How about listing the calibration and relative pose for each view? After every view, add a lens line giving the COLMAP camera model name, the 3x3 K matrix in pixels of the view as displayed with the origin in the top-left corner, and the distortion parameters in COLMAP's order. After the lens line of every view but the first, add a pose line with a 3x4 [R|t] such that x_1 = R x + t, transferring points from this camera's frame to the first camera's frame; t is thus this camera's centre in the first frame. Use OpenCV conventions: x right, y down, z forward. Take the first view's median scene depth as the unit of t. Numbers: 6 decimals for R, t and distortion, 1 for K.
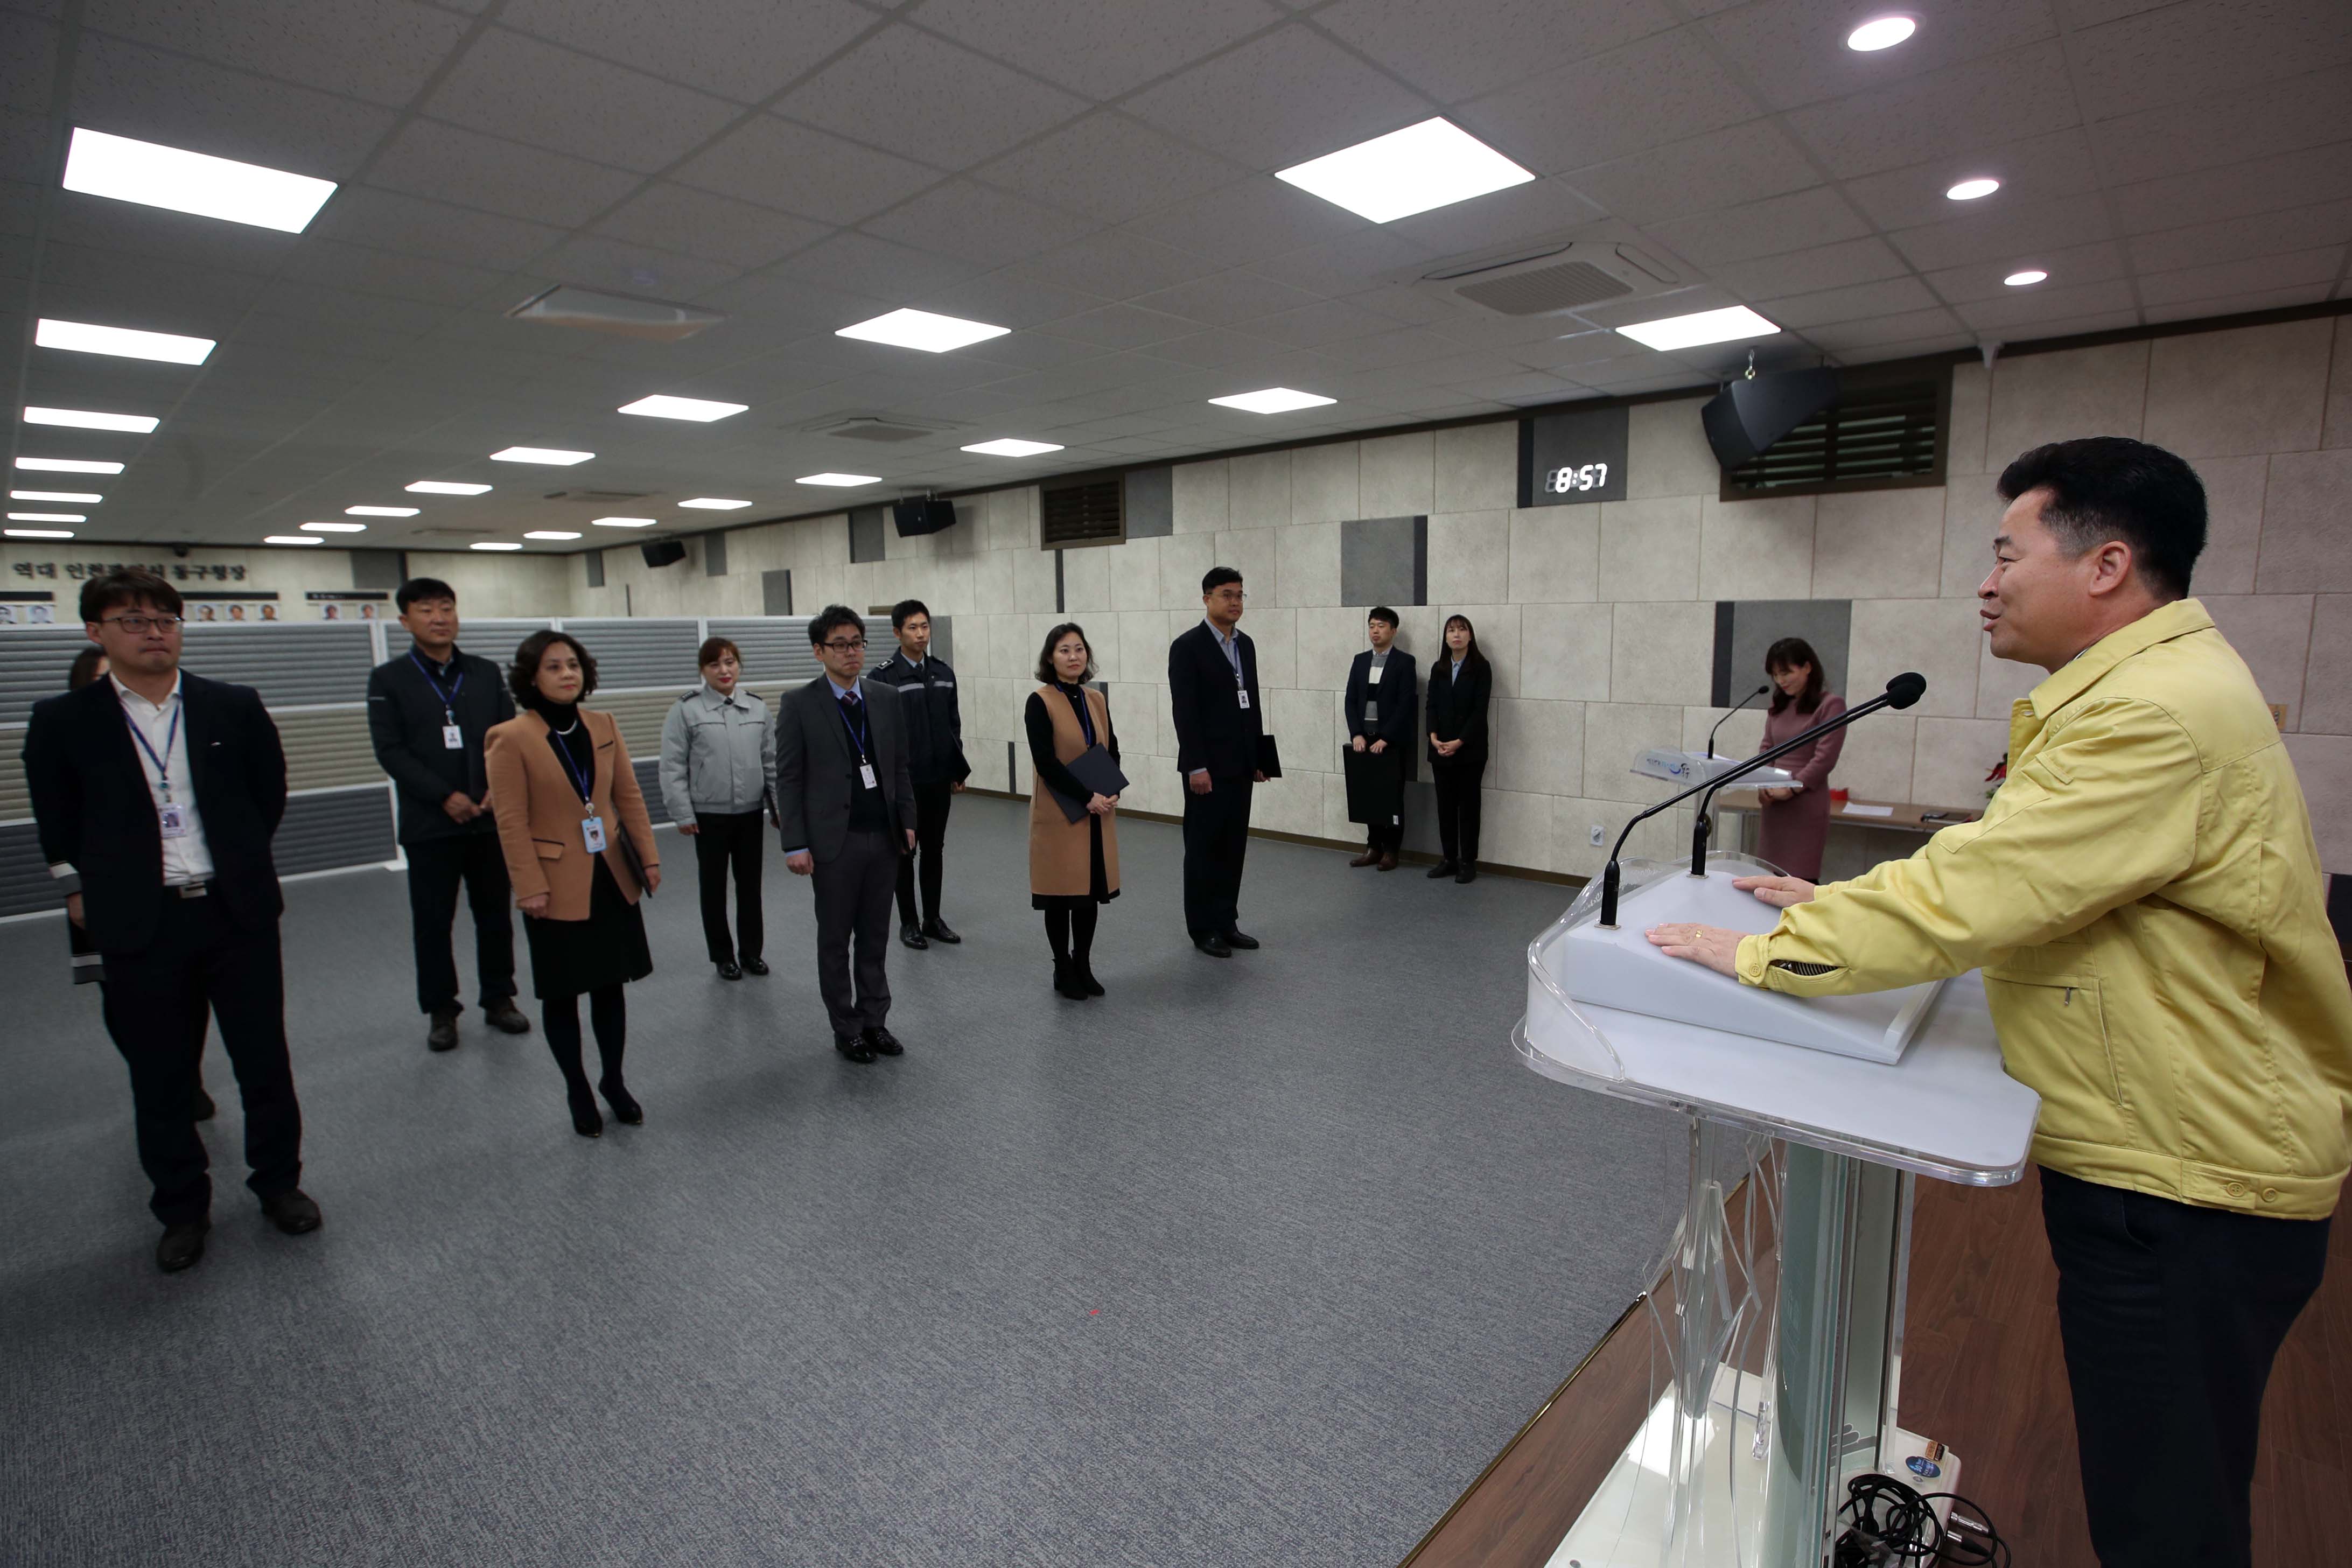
lens RADIAL K [[1165.3, 0, 1207.9], [0, 1165.3, 792.0], [0, 0, 1]] dist [-0.017579, 0.008051]
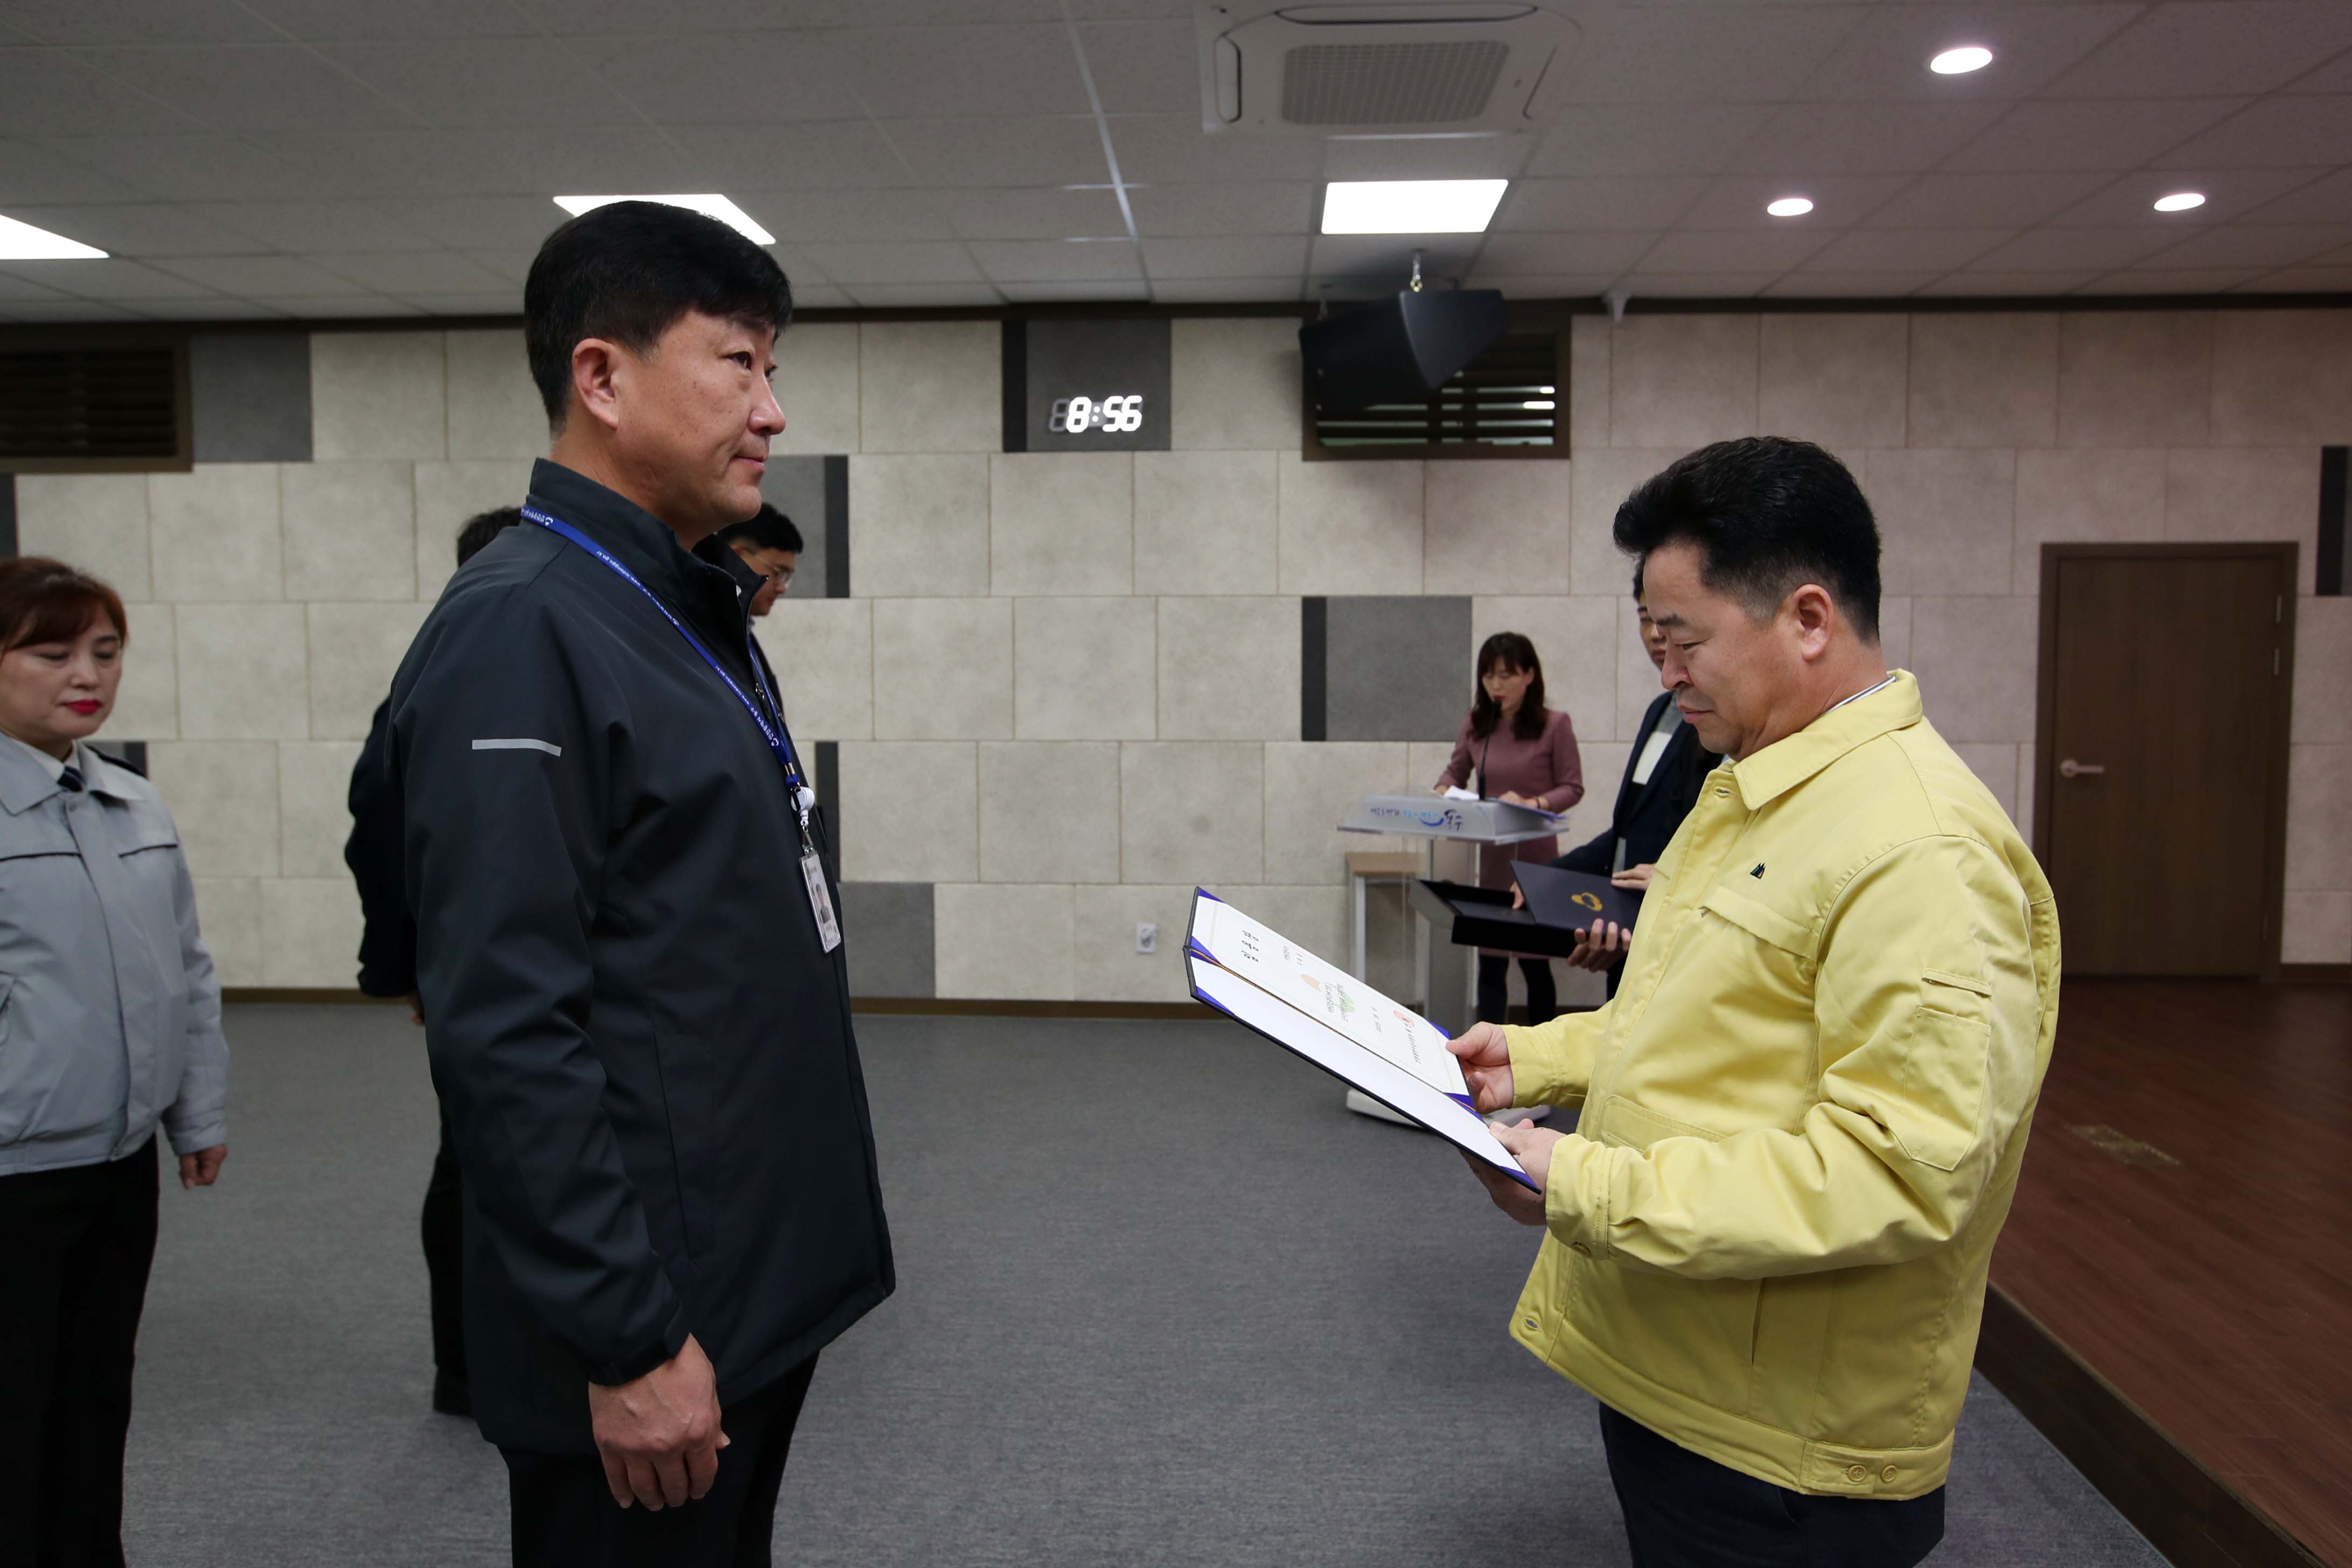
lens RADIAL K [[1583.0, 0, 1165.5], [0, 1583.0, 747.9], [0, 0, 1]] dist [-0.033873, 0.032420]
pose [[0.777578, -0.022838, 0.628371, -0.248484], [0.086373, 0.993746, -0.070765, -0.006414], [-0.622826, 0.109300, 0.774688, 0.287887]]
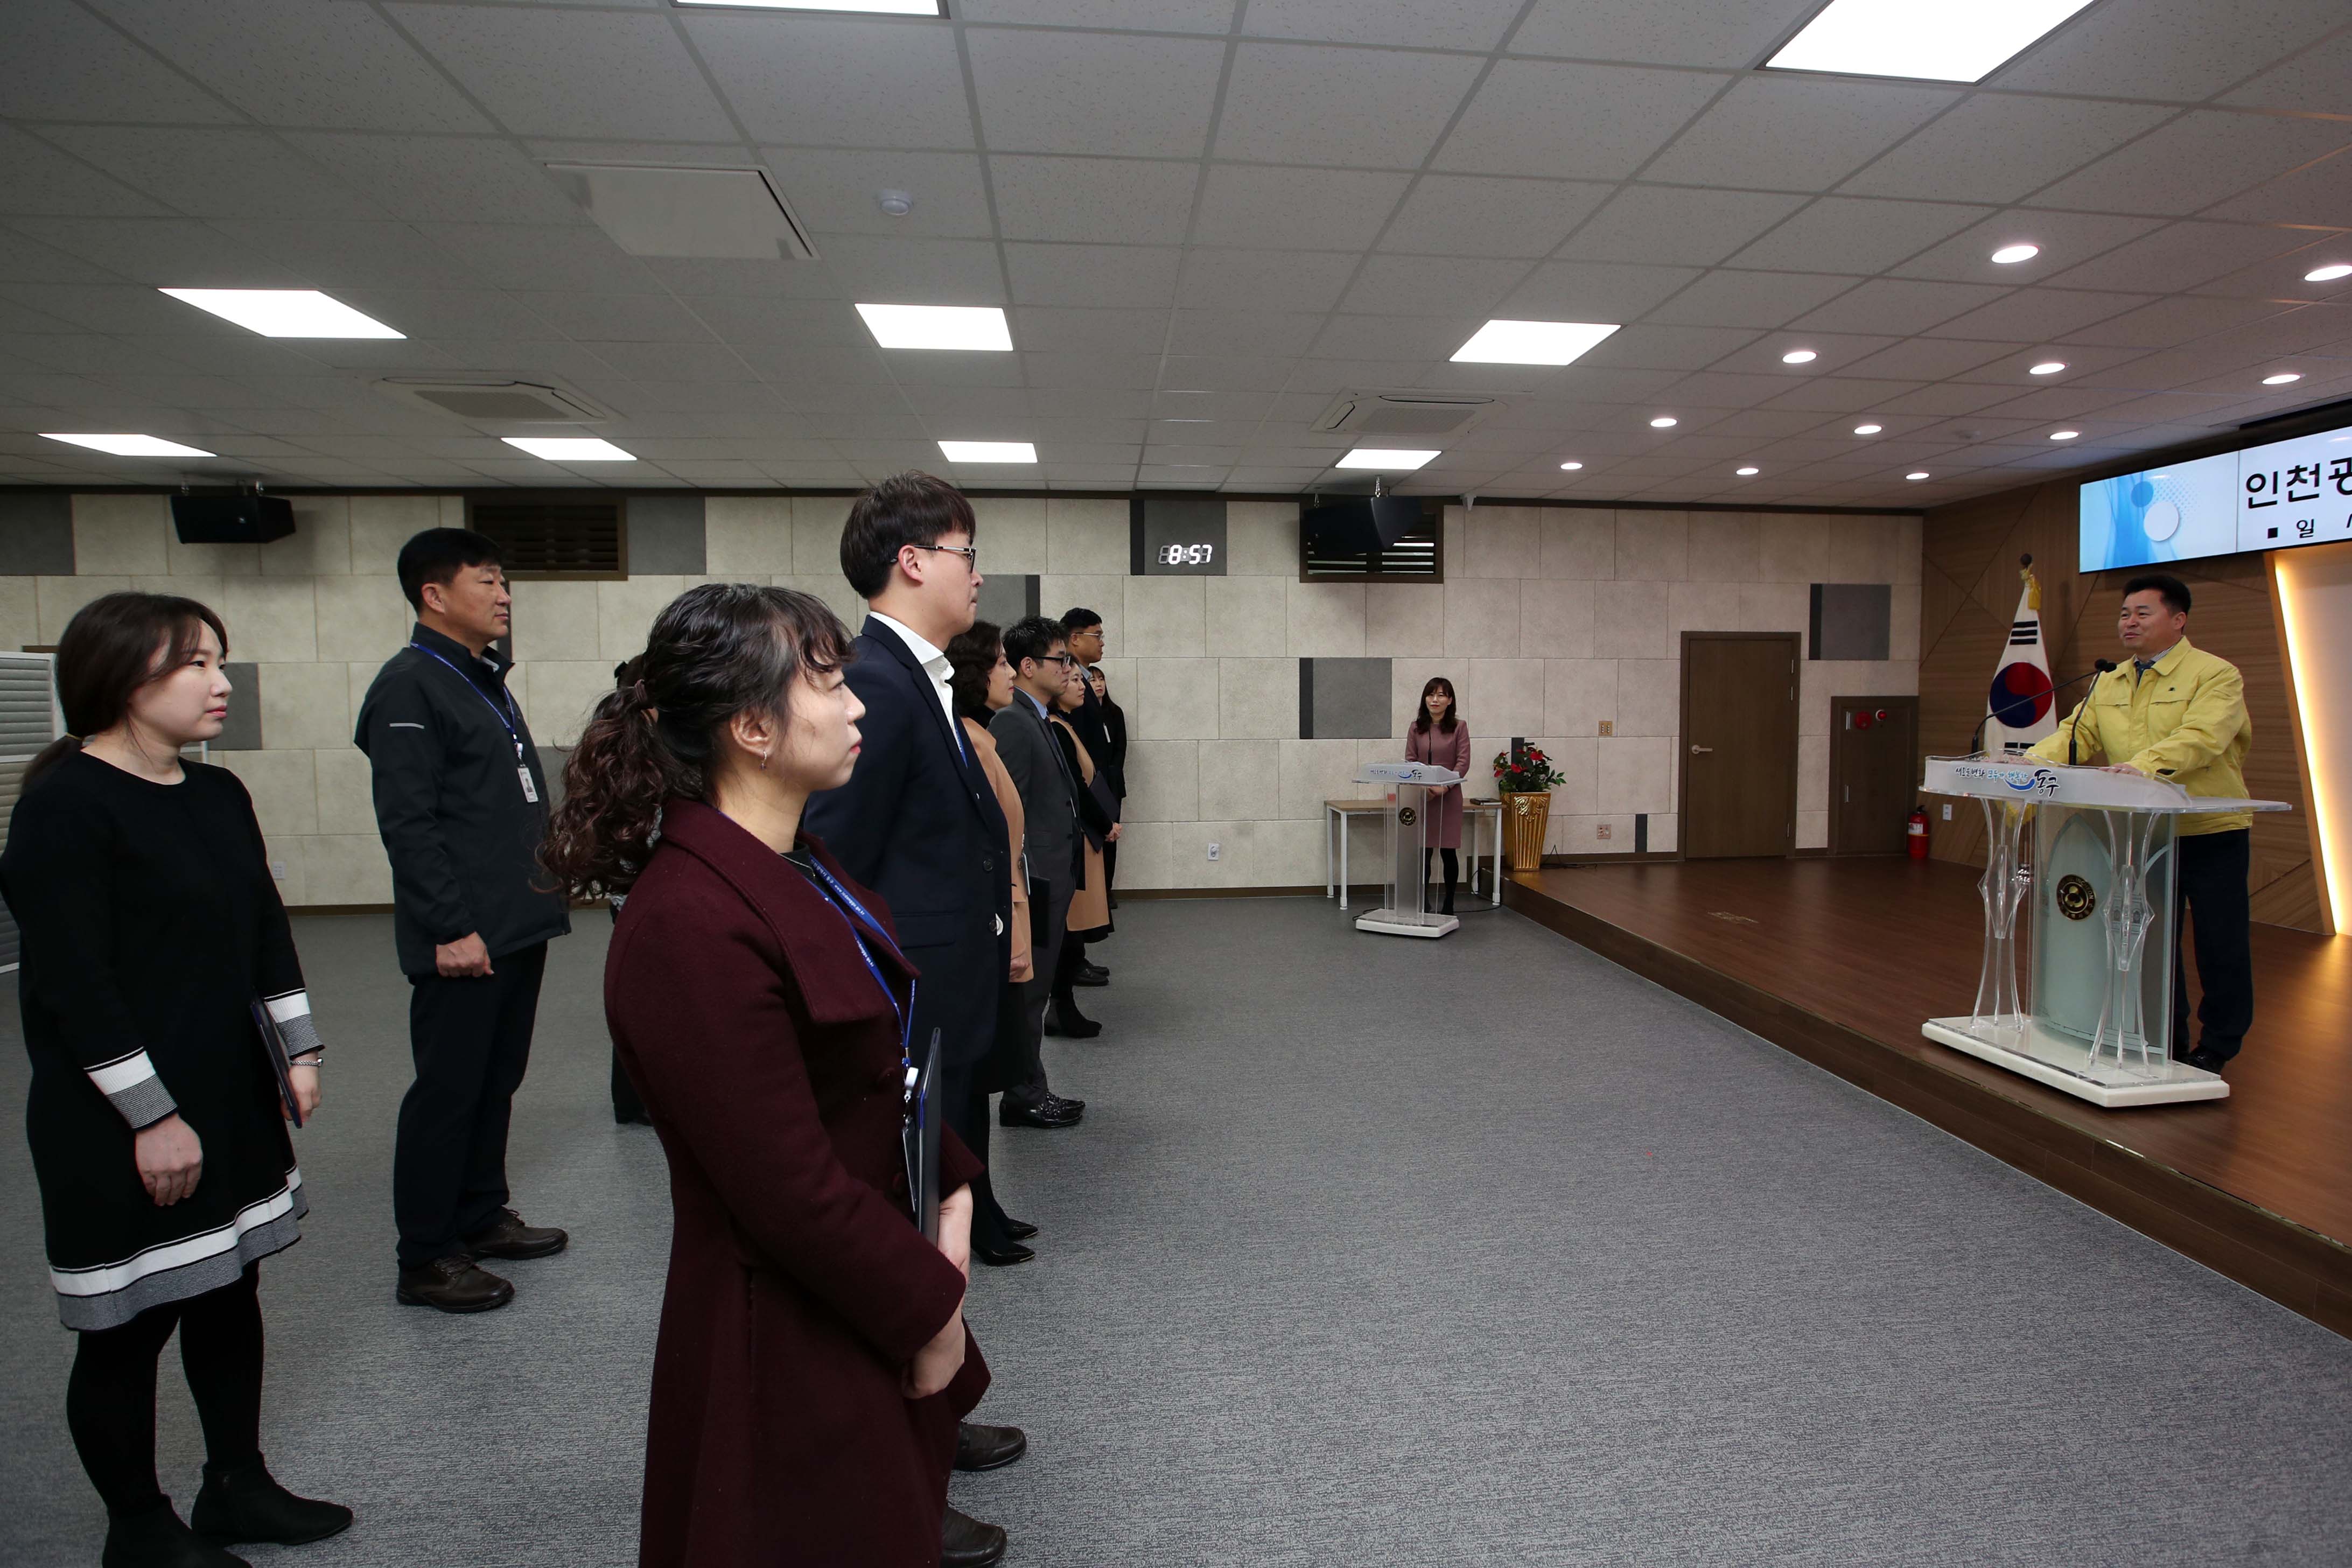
lens RADIAL K [[1194.2, 0, 1220.4], [0, 1194.2, 763.8], [0, 0, 1]] dist [-0.052037, 0.016279]
pose [[0.657389, -0.033641, 0.752801, -0.614465], [0.109952, 0.992593, -0.051660, 0.012482], [-0.745487, 0.116732, 0.656218, 0.198949]]
